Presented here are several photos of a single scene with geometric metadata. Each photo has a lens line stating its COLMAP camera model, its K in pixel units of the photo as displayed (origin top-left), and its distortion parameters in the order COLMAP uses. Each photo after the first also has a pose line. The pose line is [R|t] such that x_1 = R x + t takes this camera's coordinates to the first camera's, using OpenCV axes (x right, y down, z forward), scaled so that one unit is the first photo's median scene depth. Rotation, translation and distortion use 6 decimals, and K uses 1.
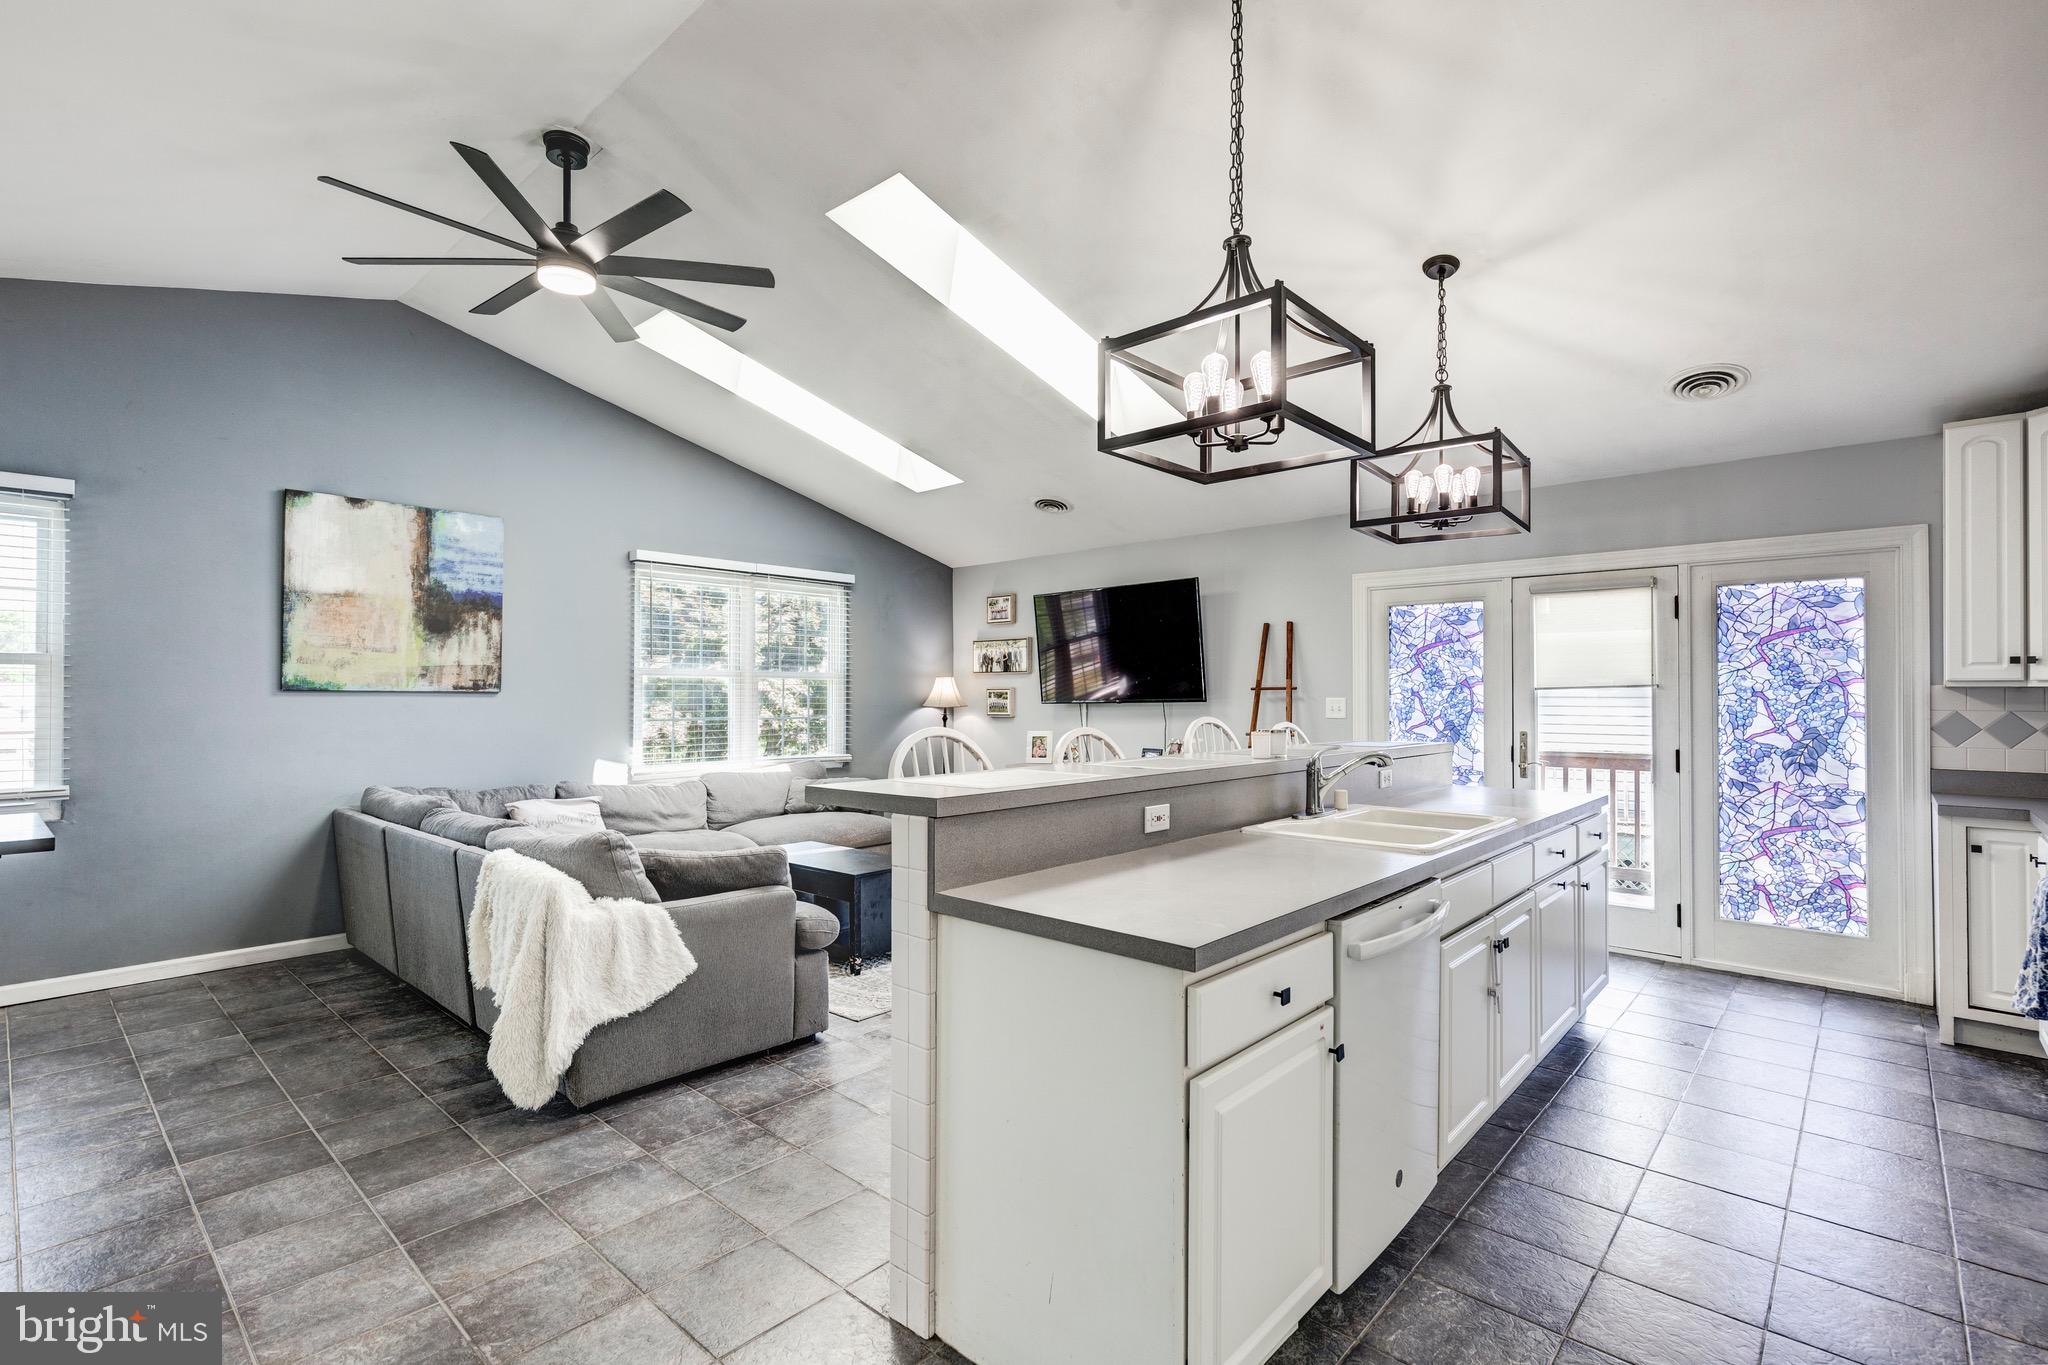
lens RADIAL K [[935.3, 0, 1024.0], [0, 935.3, 682.5], [0, 0, 1]] dist [0.002491, 0.000098]
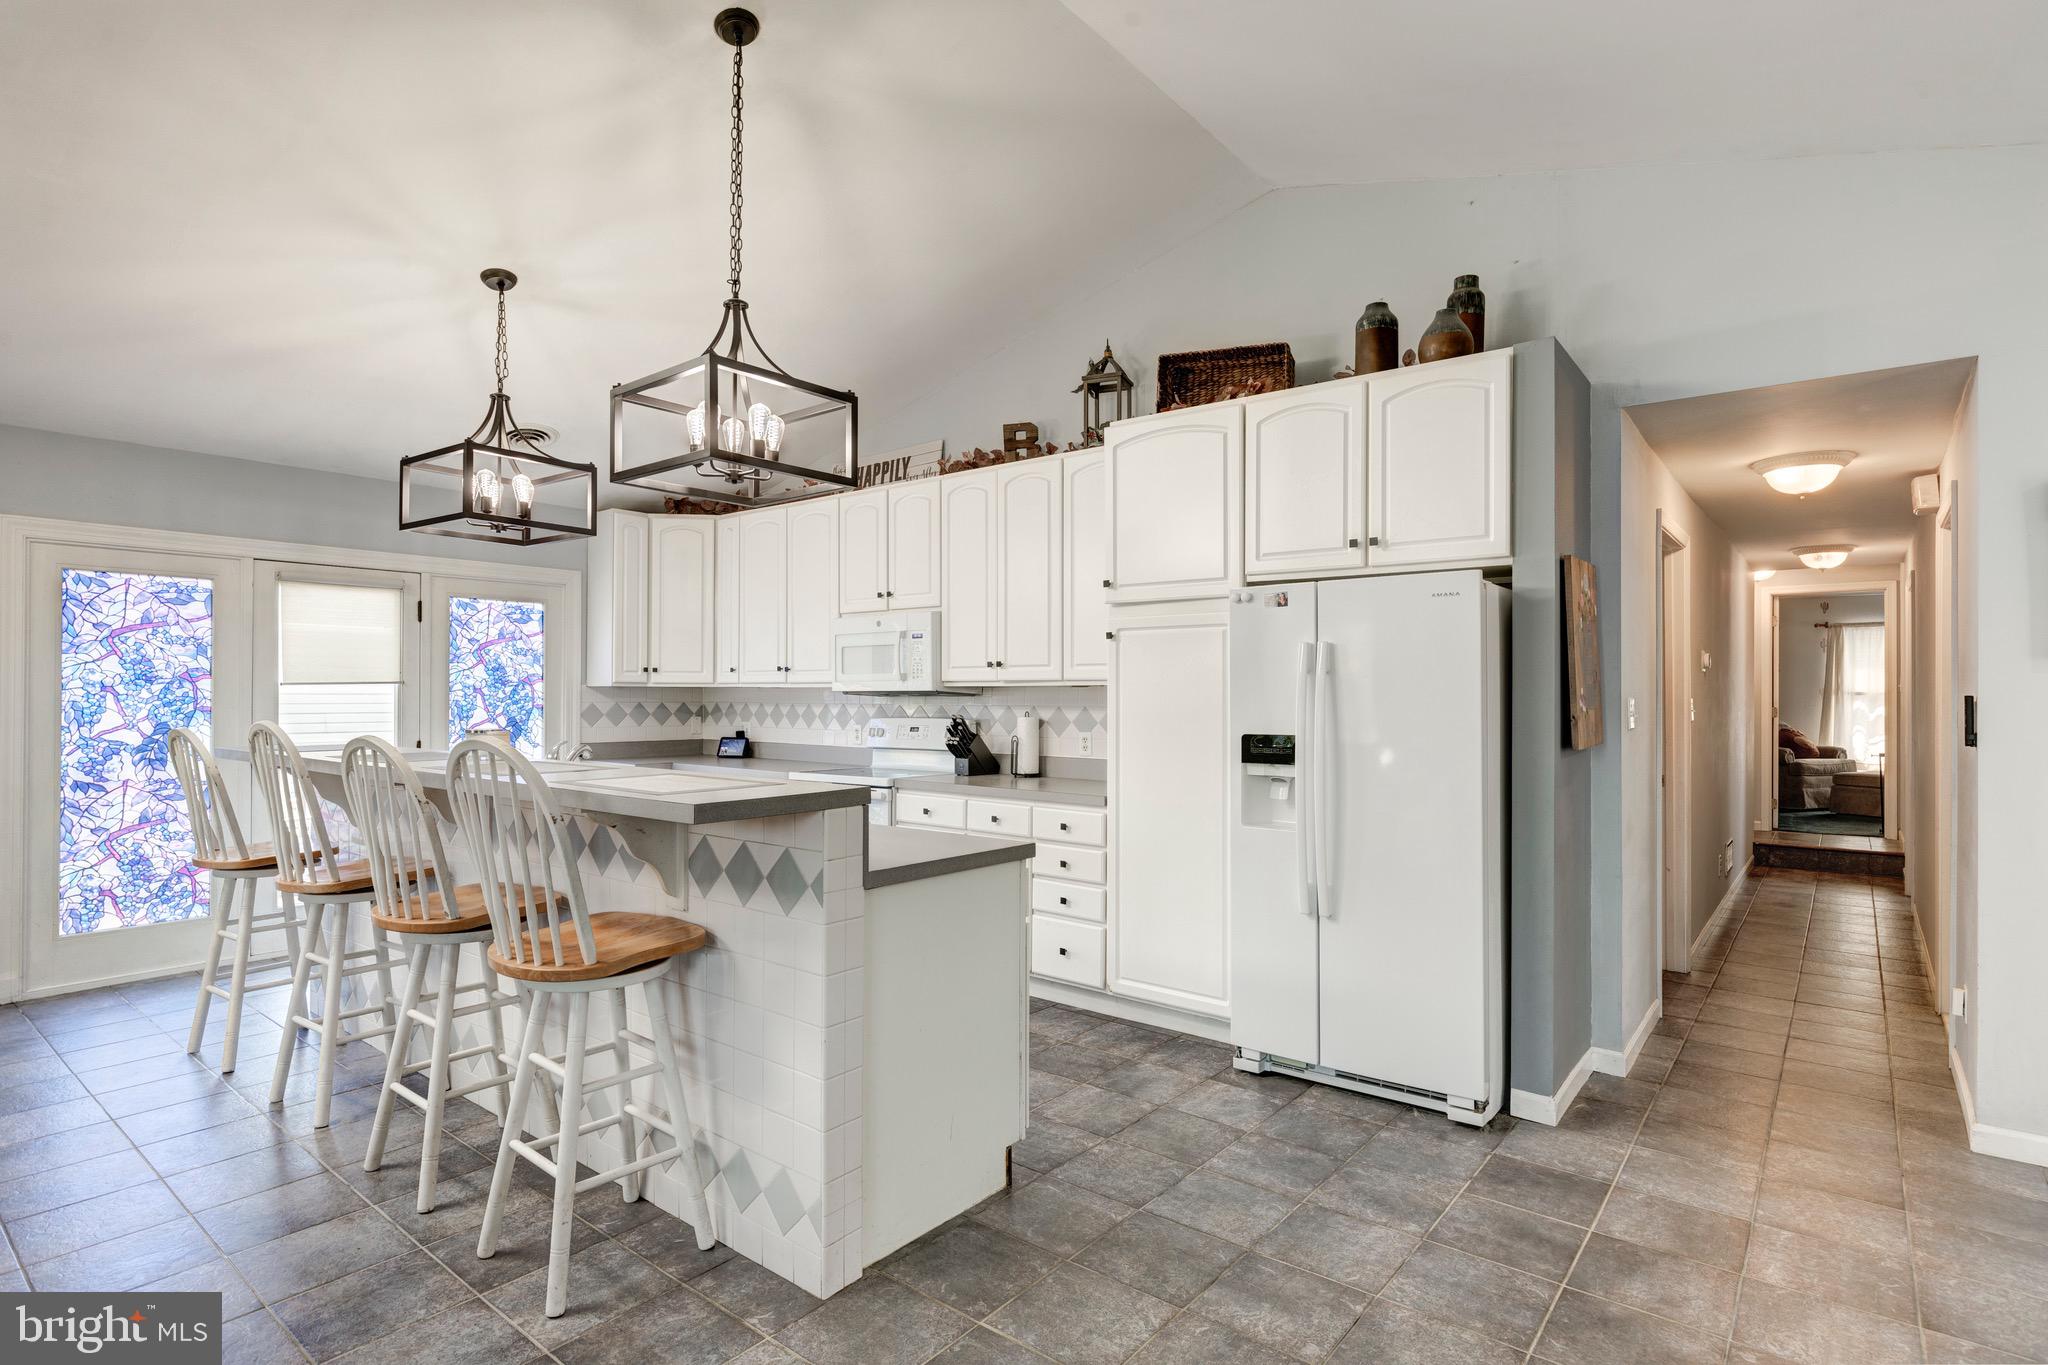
lens RADIAL K [[1038.9, 0, 1024.0], [0, 1038.9, 682.5], [0, 0, 1]] dist [0.014501, -0.017512]
pose [[-0.066782, 0.009277, 0.997724, -0.536799], [-0.017061, 0.999800, -0.010438, 0.003564], [-0.997622, -0.017719, -0.066611, 0.359268]]
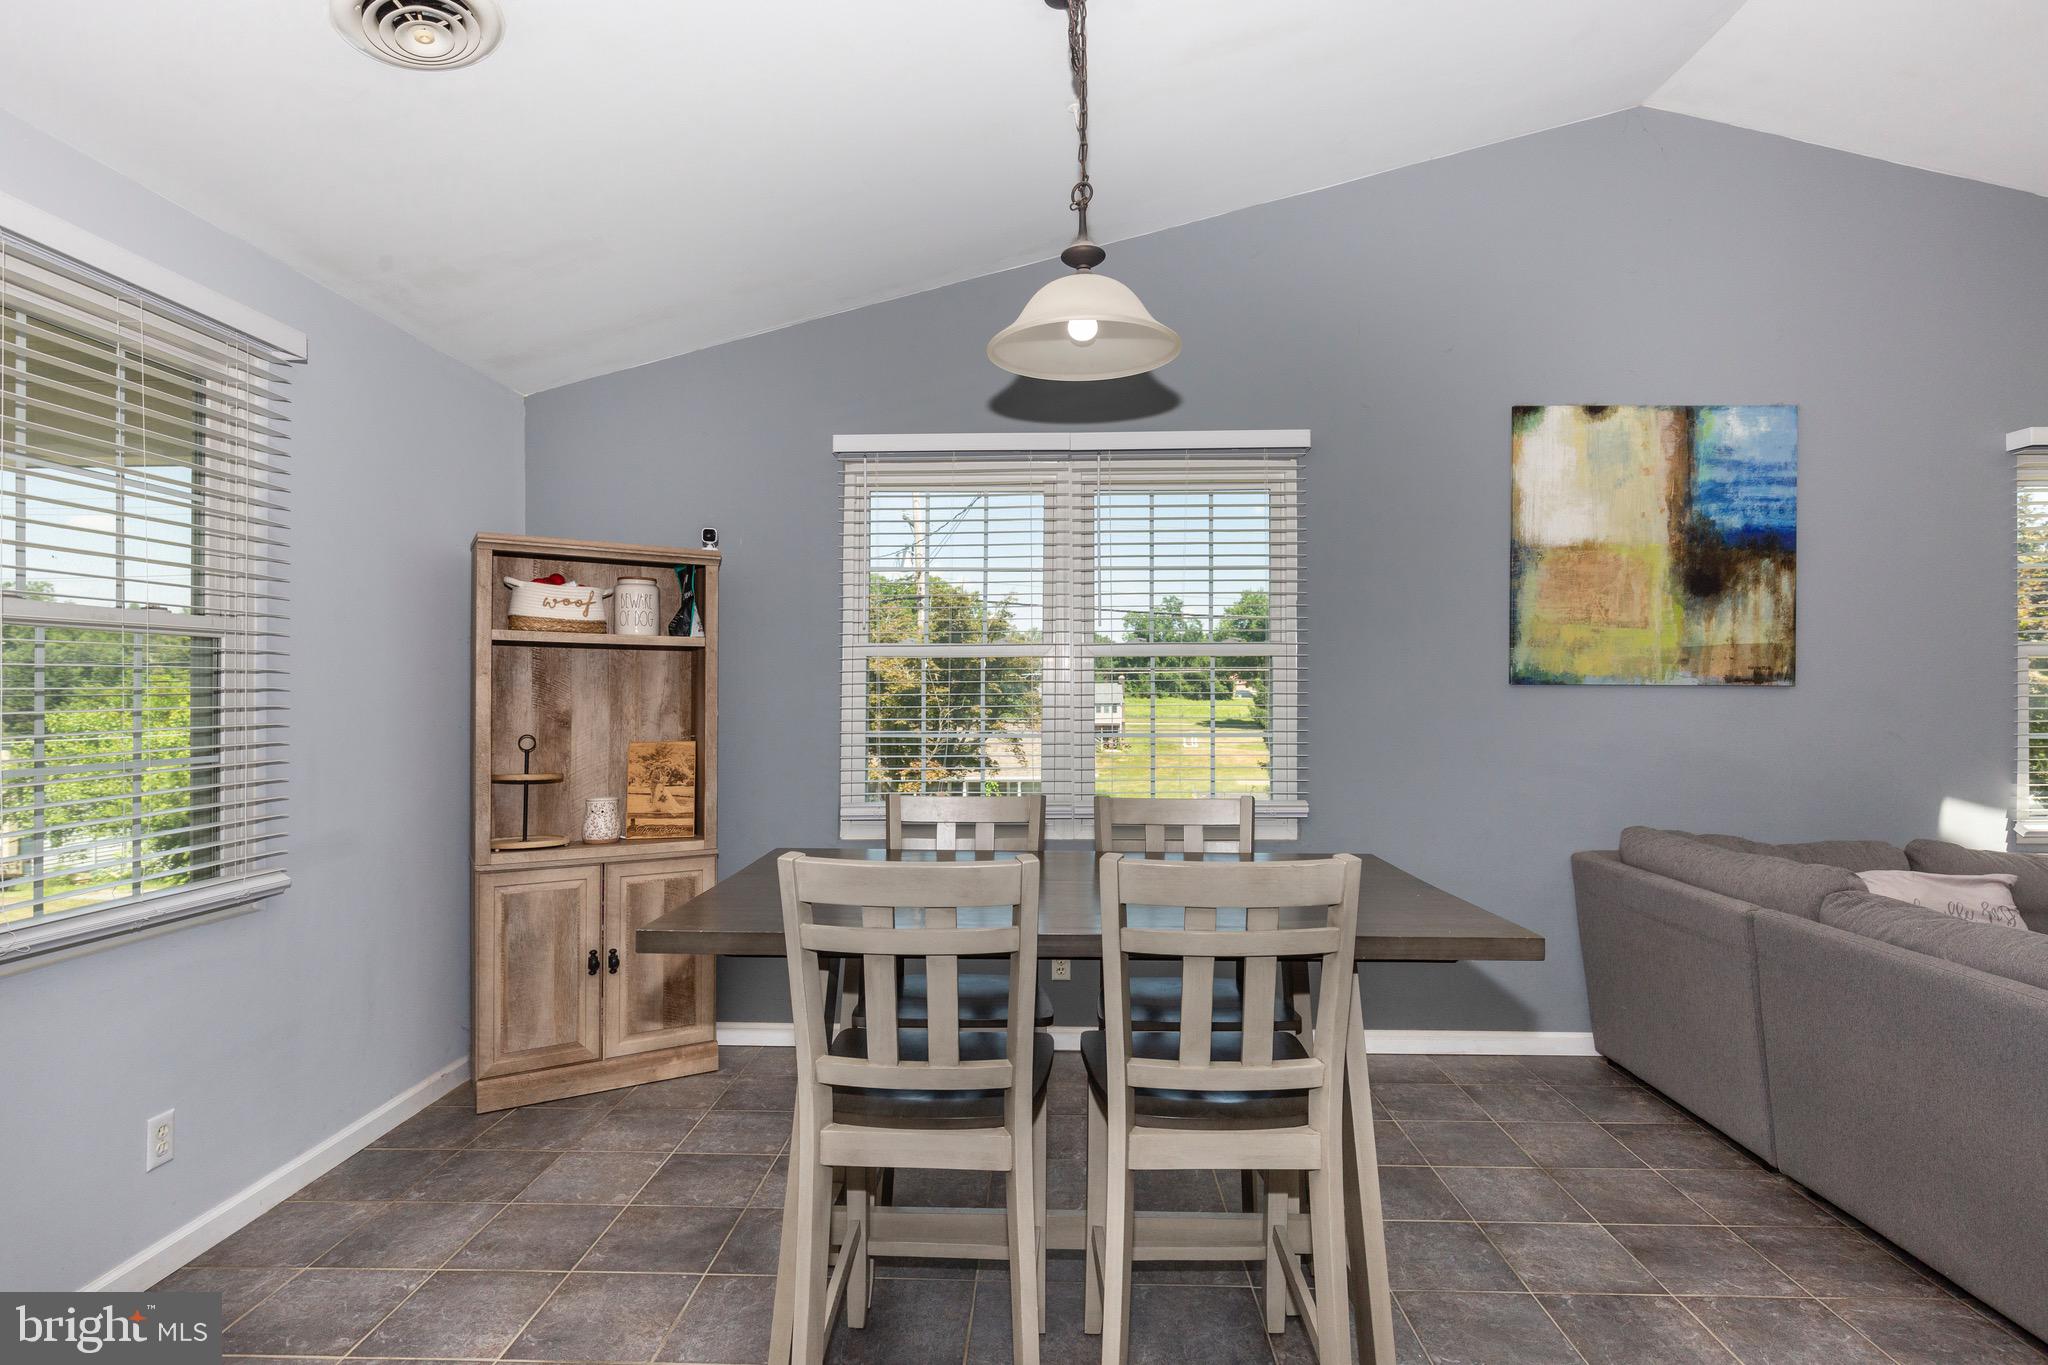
lens RADIAL K [[1032.5, 0, 1030.9], [0, 1032.5, 686.0], [0, 0, 1]] dist [-0.000136, -0.001258]
pose [[0.652851, -0.003593, -0.757478, -0.424331], [0.010574, 0.999935, 0.004371, 0.001781], [0.757413, -0.010863, 0.652846, 0.194218]]
